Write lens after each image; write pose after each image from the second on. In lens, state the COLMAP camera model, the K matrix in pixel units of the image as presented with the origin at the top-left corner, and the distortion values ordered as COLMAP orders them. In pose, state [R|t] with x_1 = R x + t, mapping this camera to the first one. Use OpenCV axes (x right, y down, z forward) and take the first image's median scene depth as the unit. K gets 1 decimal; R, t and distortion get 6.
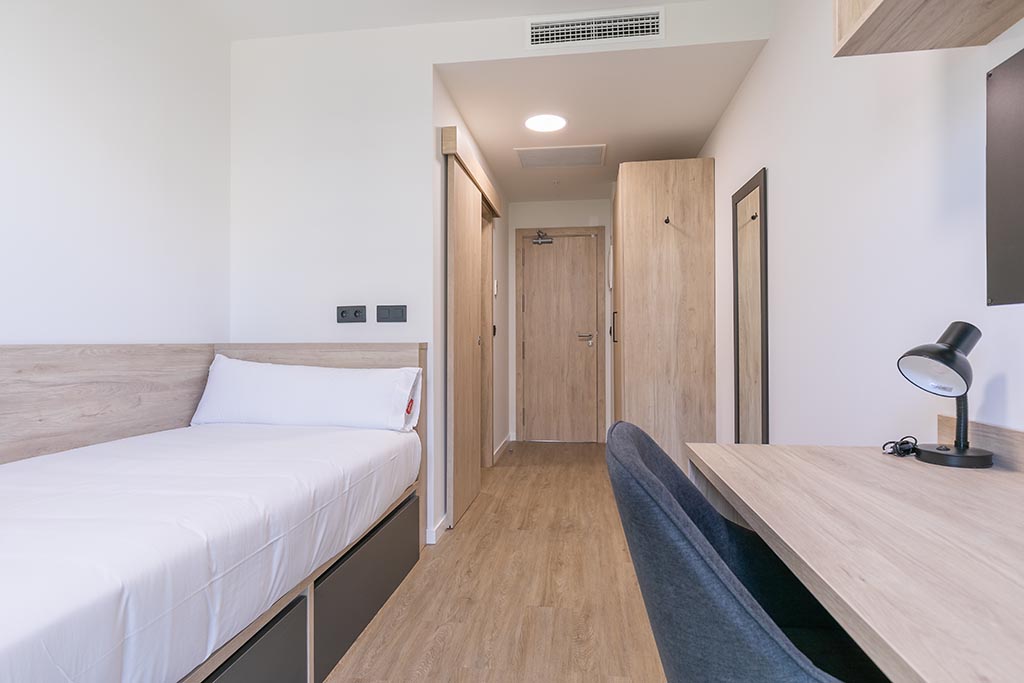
lens RADIAL K [[538.9, 0, 512.0], [0, 538.9, 341.5], [0, 0, 1]] dist [-0.002949, -0.000305]
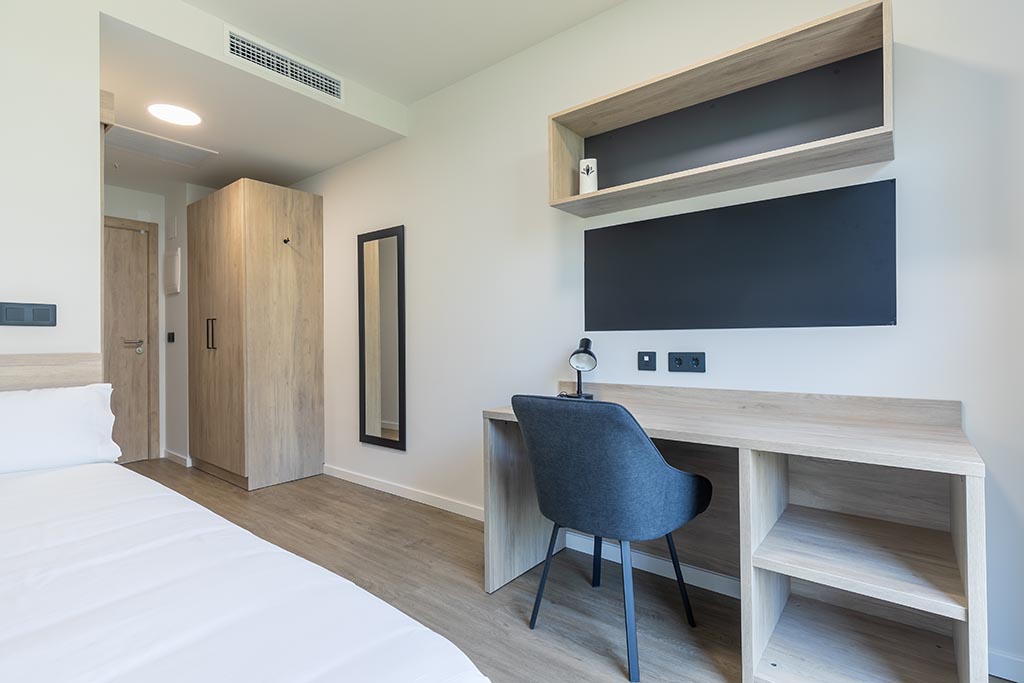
lens RADIAL K [[495.1, 0, 512.0], [0, 495.1, 341.5], [0, 0, 1]] dist [0.001991, 0.000259]
pose [[0.513368, -0.000037, 0.858168, -0.360932], [0.007389, 0.999963, -0.004378, -0.005194], [-0.858137, 0.008589, 0.513350, 0.060659]]
